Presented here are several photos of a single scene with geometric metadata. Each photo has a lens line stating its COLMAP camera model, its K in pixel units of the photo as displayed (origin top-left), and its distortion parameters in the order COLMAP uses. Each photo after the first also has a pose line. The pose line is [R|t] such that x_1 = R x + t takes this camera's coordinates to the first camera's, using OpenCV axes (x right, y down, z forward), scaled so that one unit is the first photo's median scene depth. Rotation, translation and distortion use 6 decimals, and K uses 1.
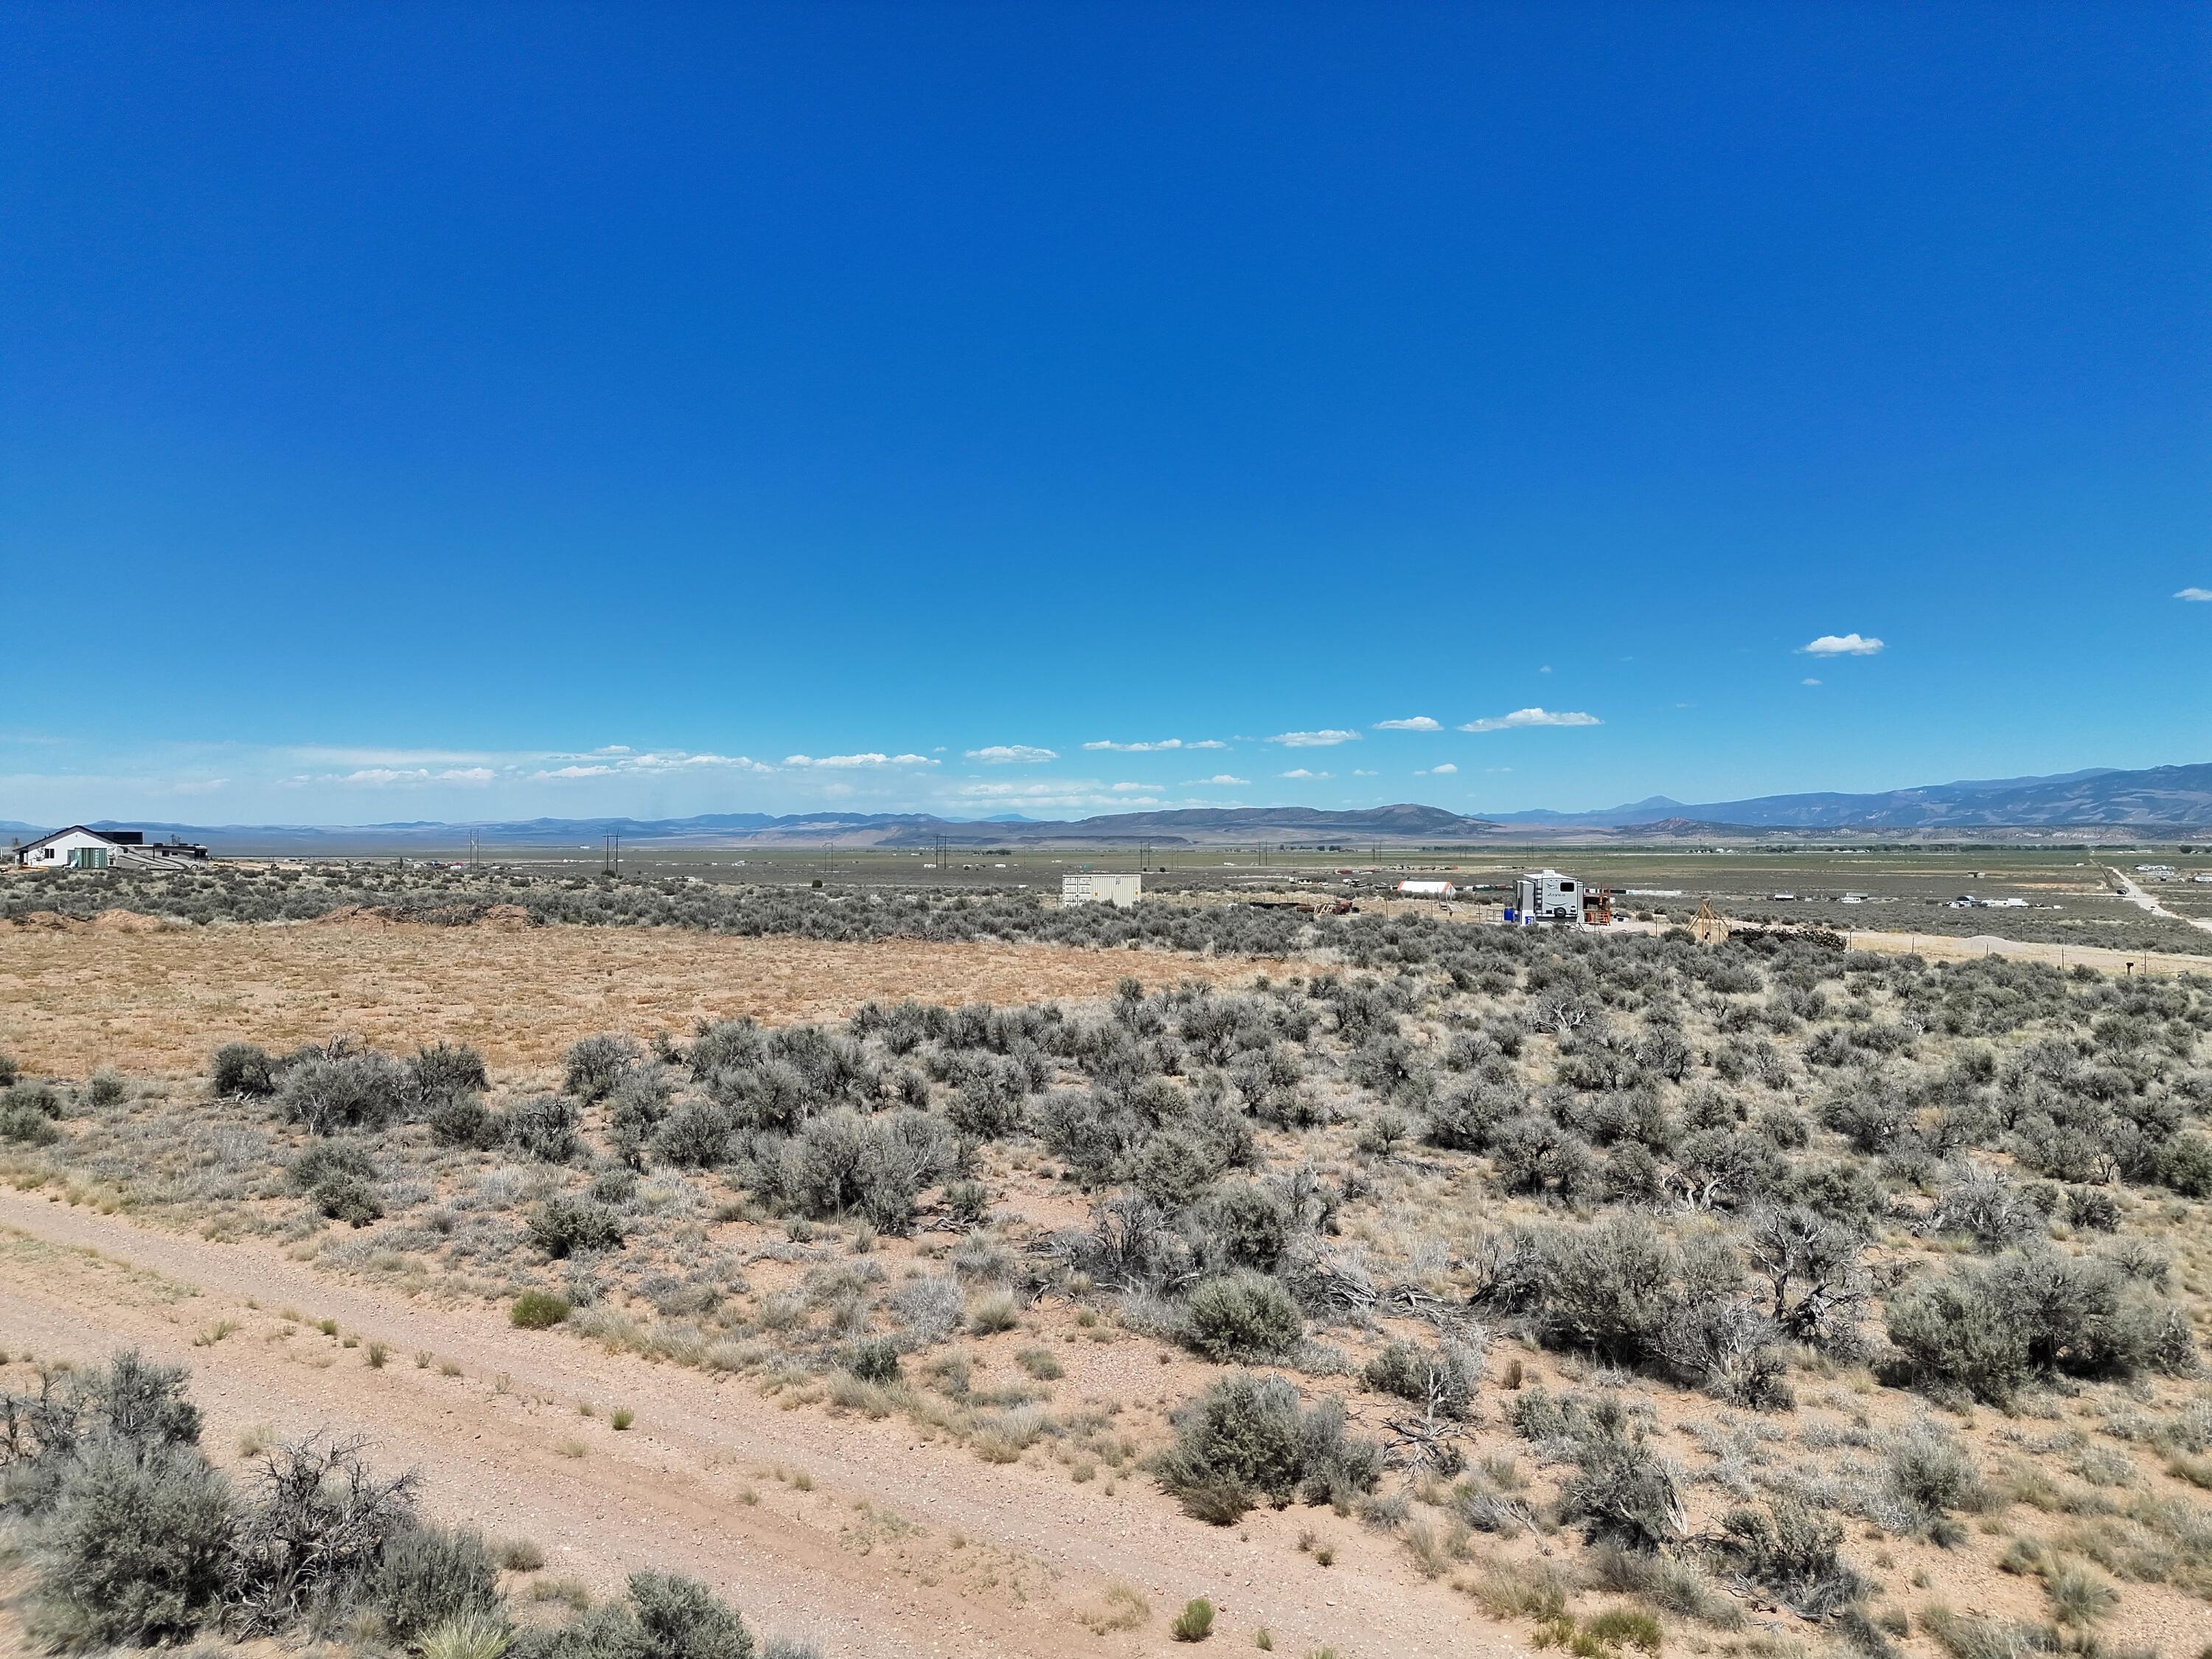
lens RADIAL K [[1547.2, 0, 1107.2], [0, 1547.2, 832.7], [0, 0, 1]] dist [0.084595, -0.087726]
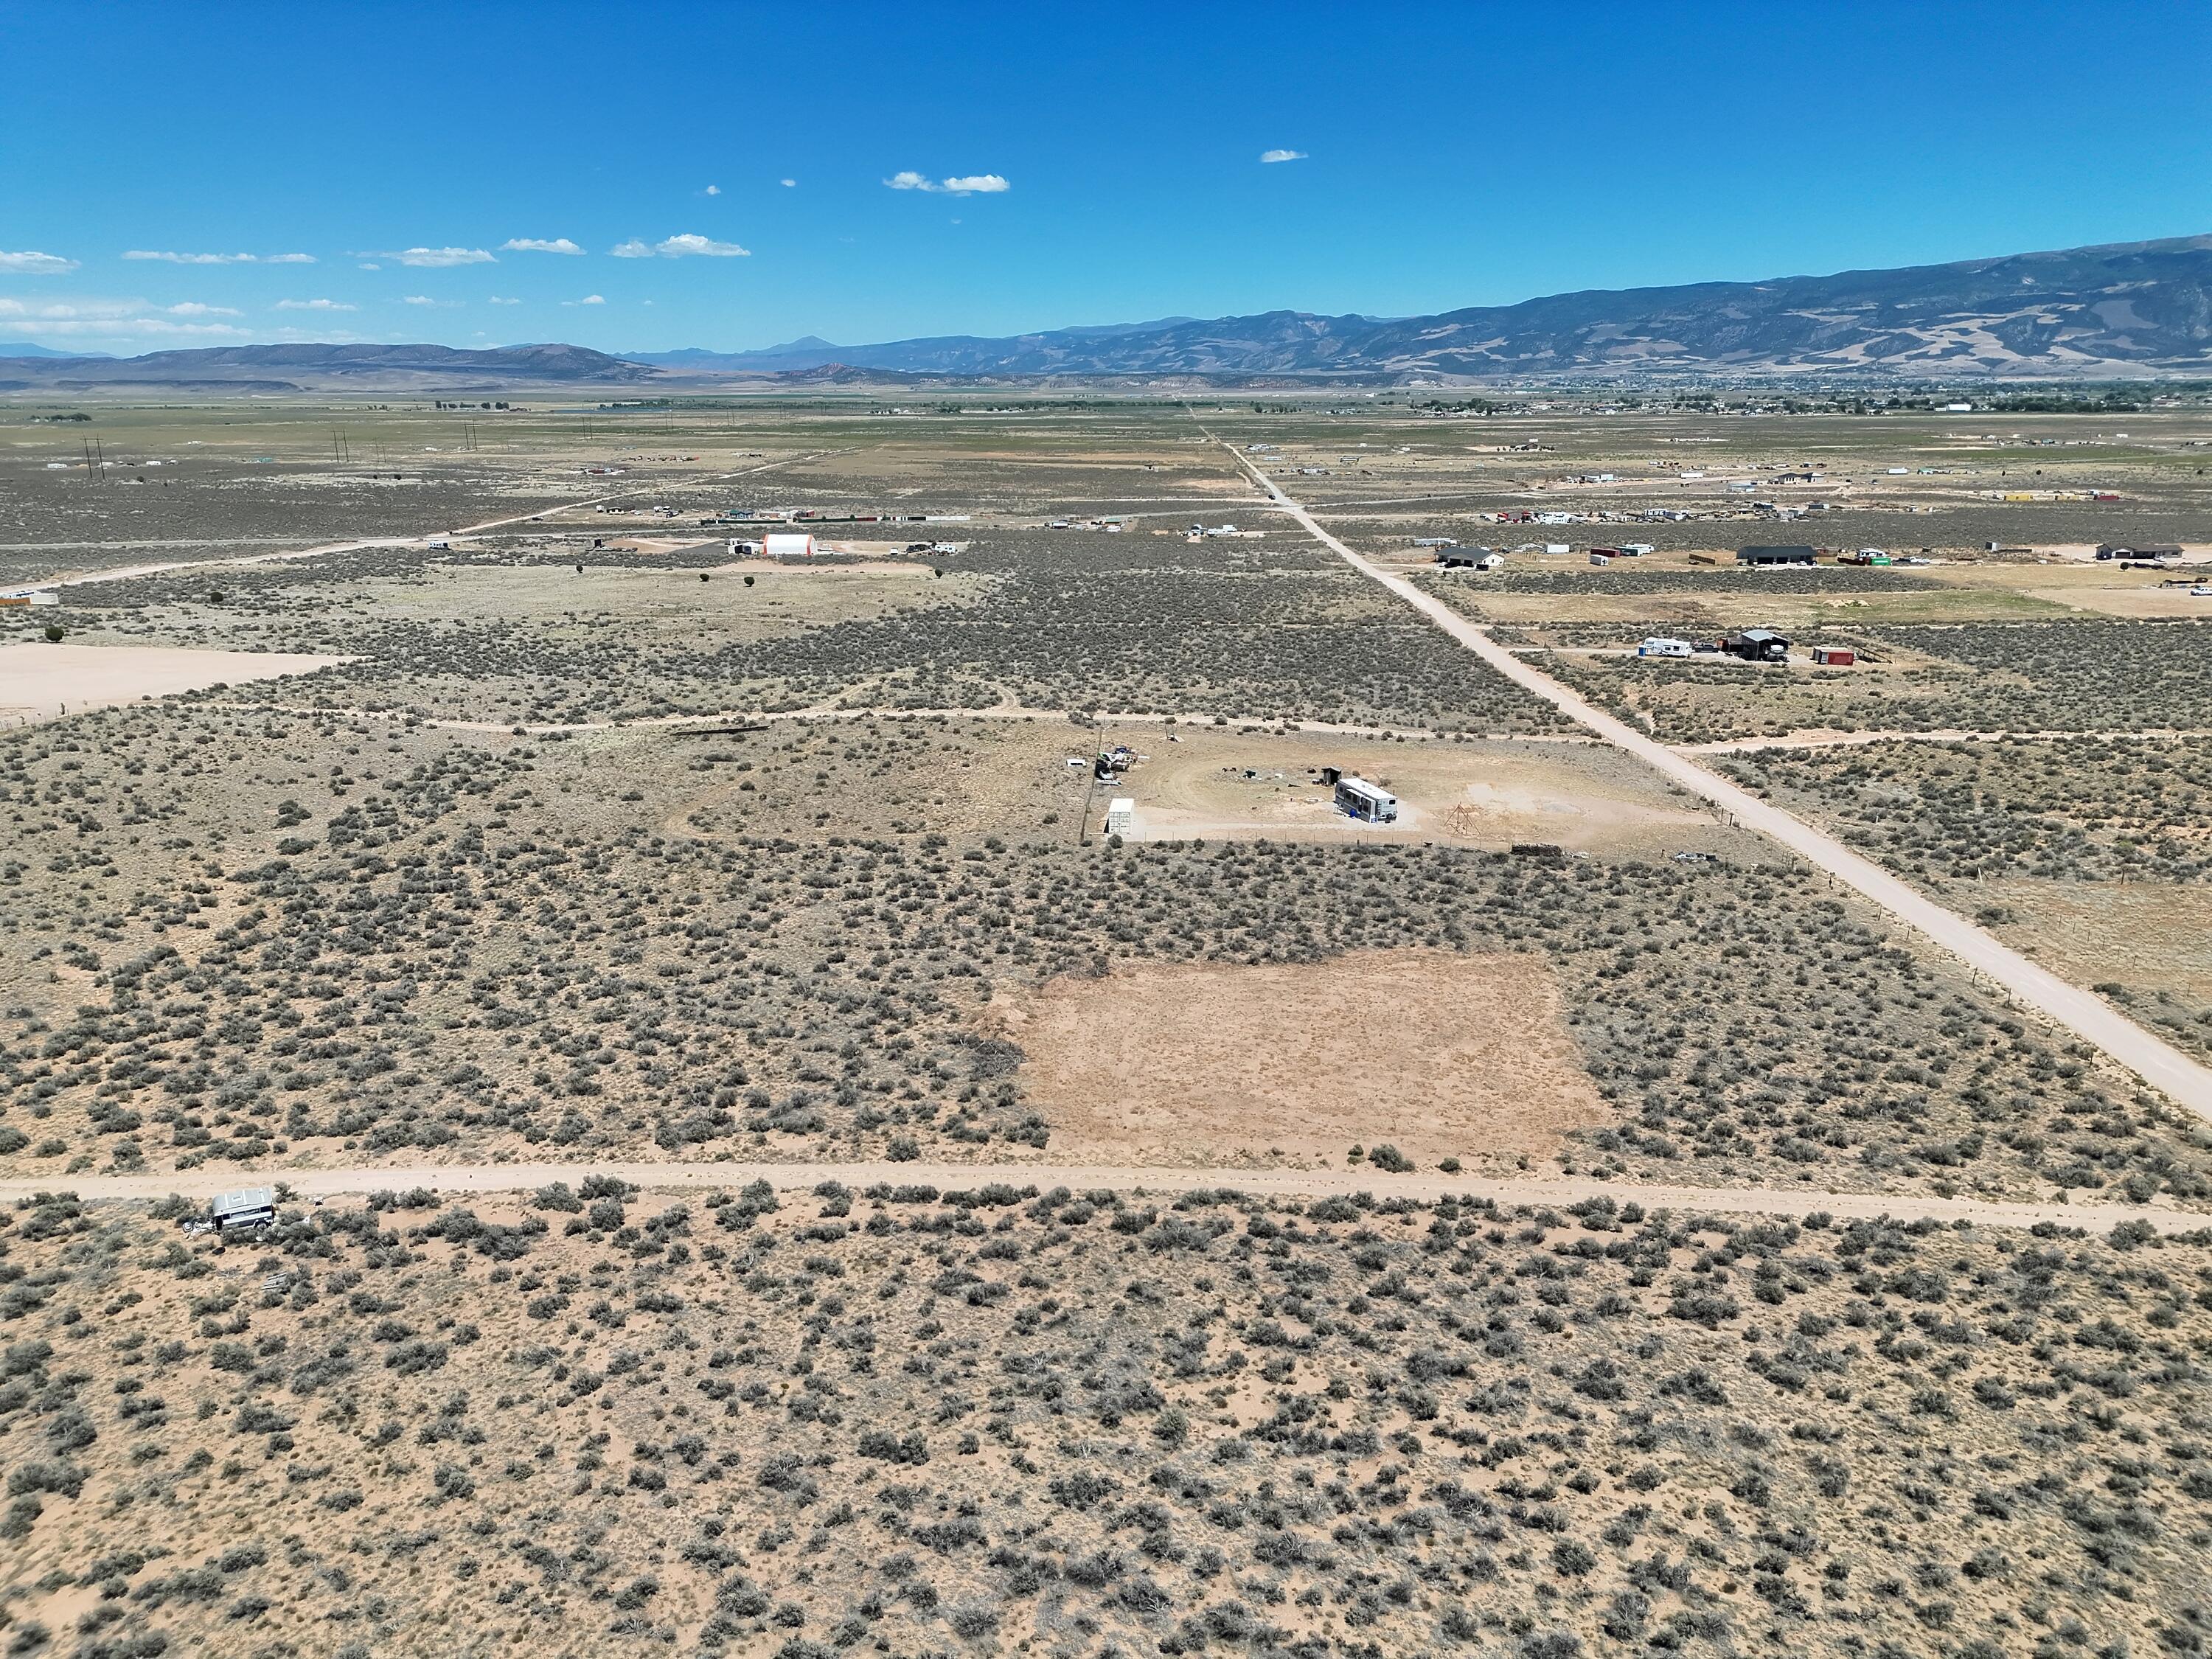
lens RADIAL K [[1545.6, 0, 1107.1], [0, 1545.6, 845.1], [0, 0, 1]] dist [0.073846, -0.072839]
pose [[0.868083, -0.143010, 0.475374, -3.591884], [-0.000887, 0.957157, 0.289568, -1.819143], [-0.496419, -0.251791, 0.830764, -1.586412]]
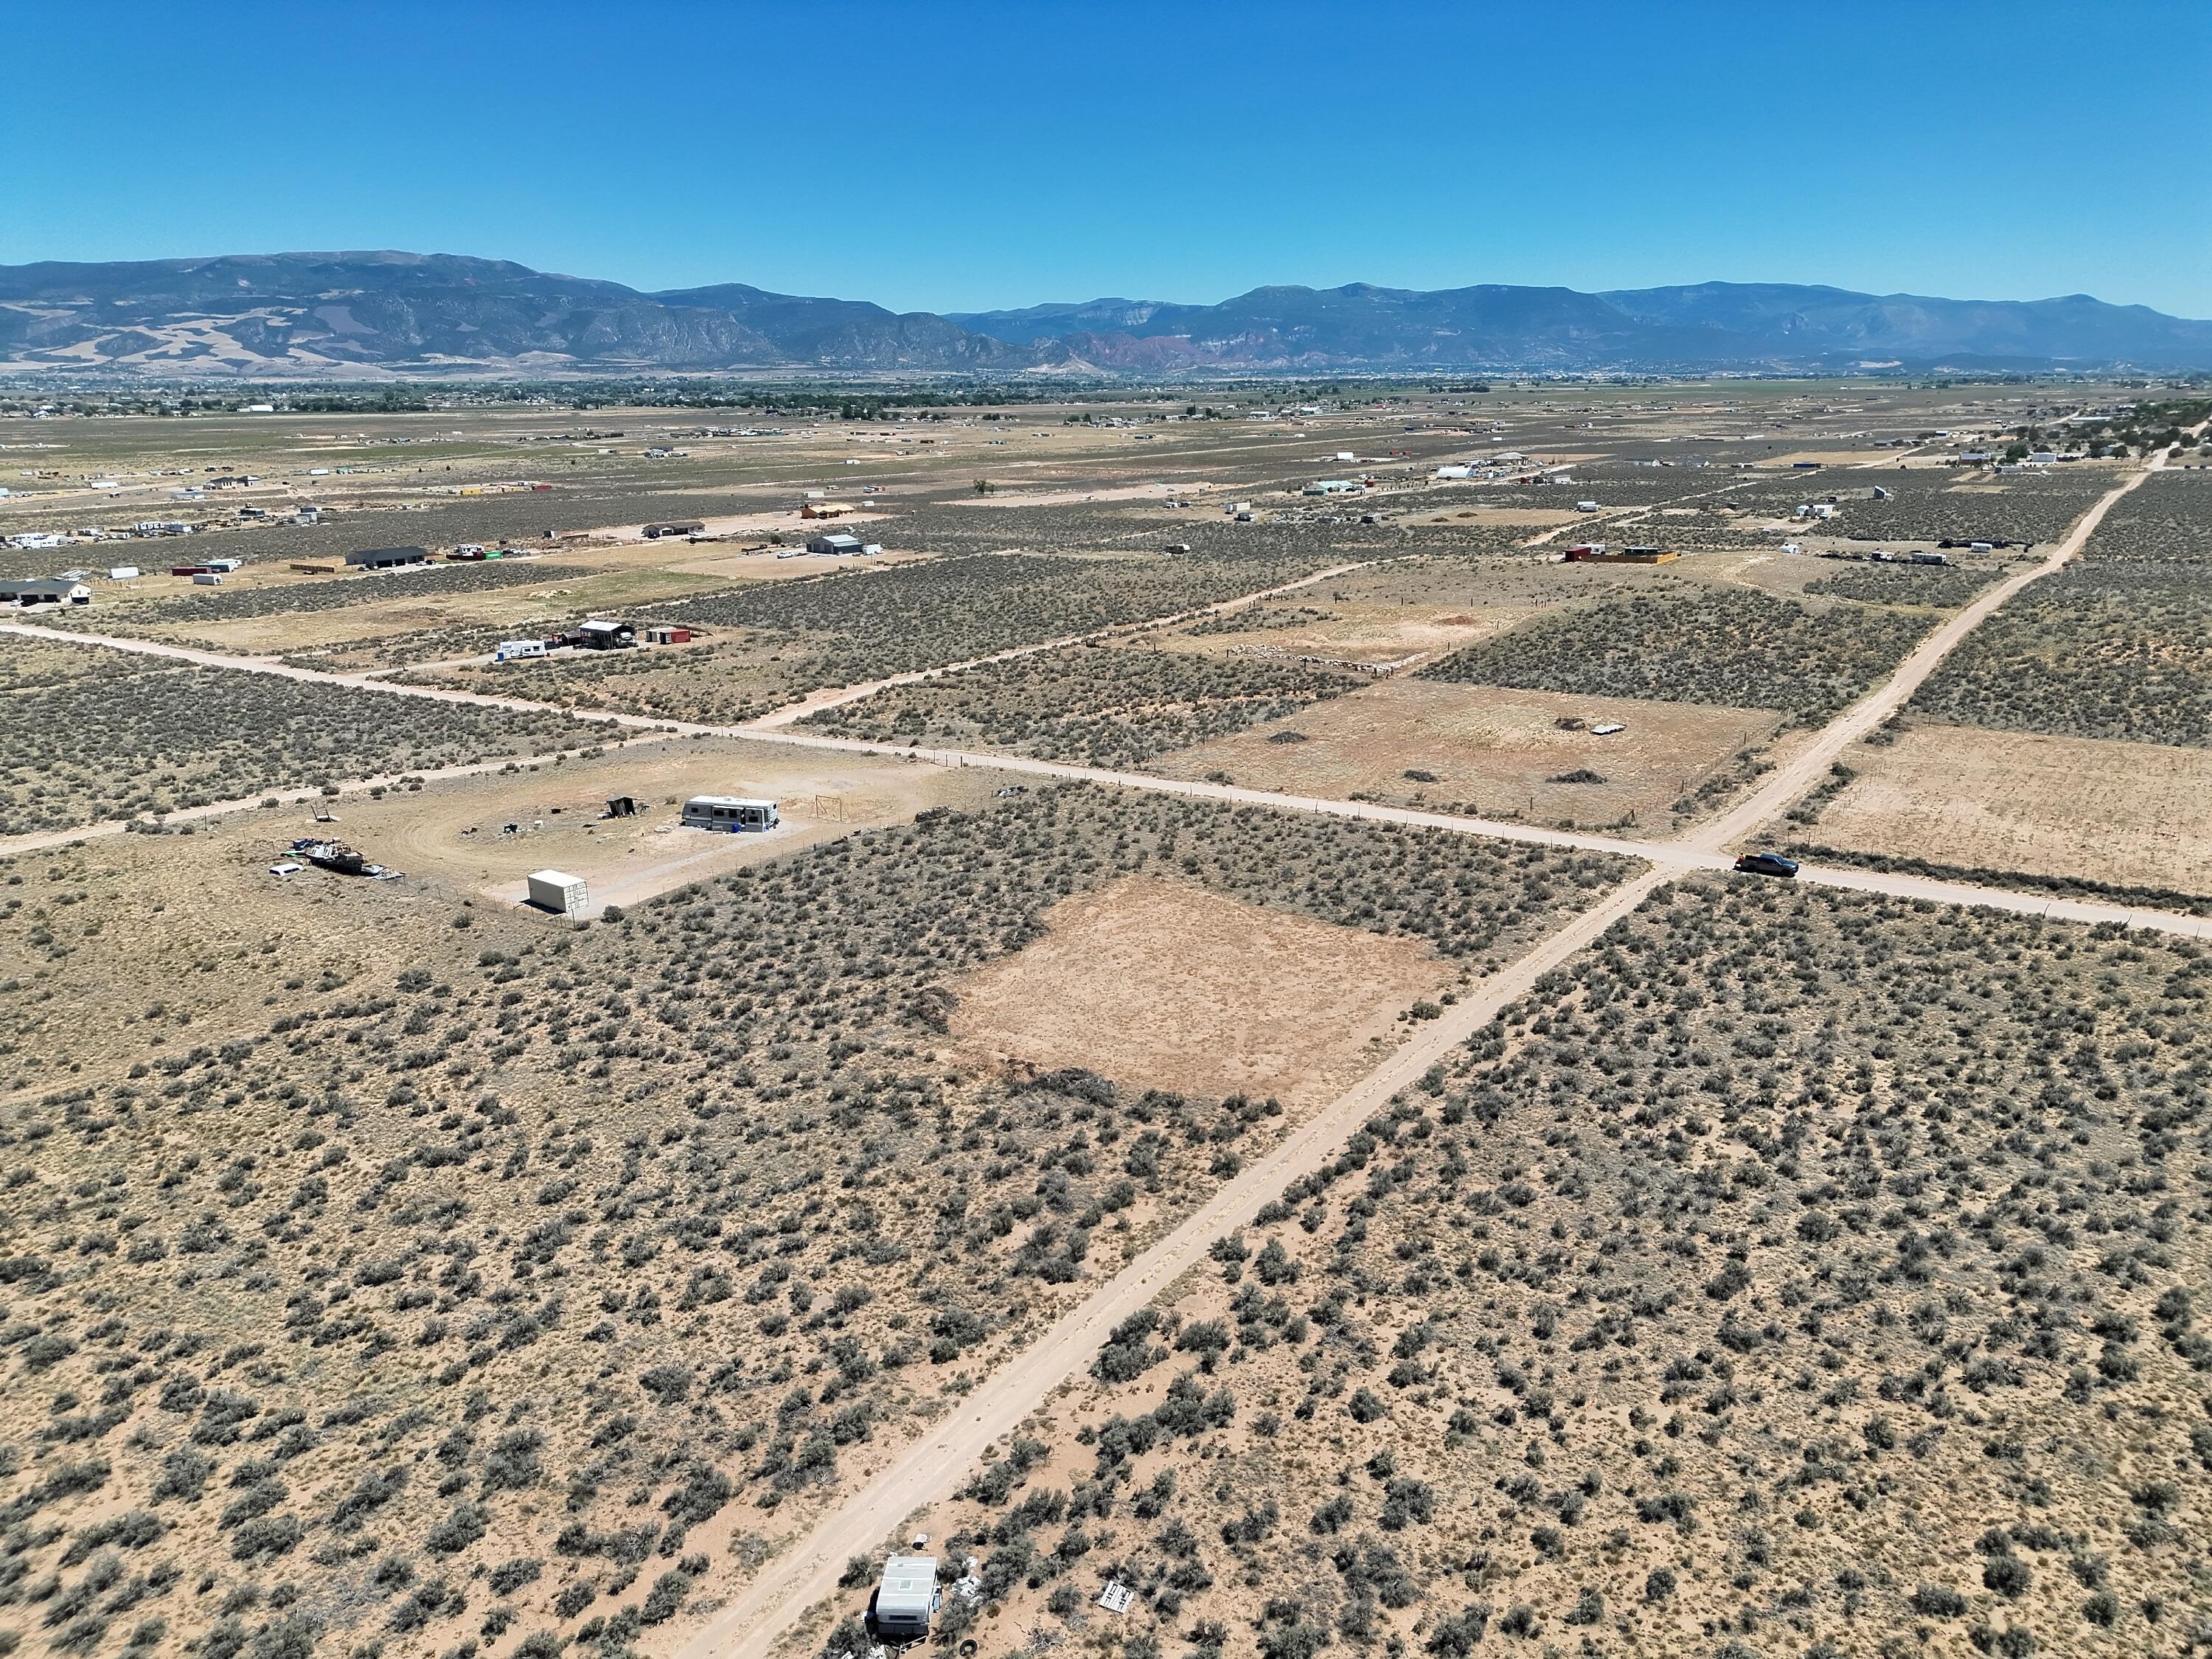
lens RADIAL K [[1547.2, 0, 1107.2], [0, 1547.2, 832.7], [0, 0, 1]] dist [0.084595, -0.087726]
pose [[0.063747, -0.279987, 0.957885, -5.843584], [-0.000855, 0.959822, 0.280610, -1.817412], [-0.997966, -0.018707, 0.060947, 1.936081]]
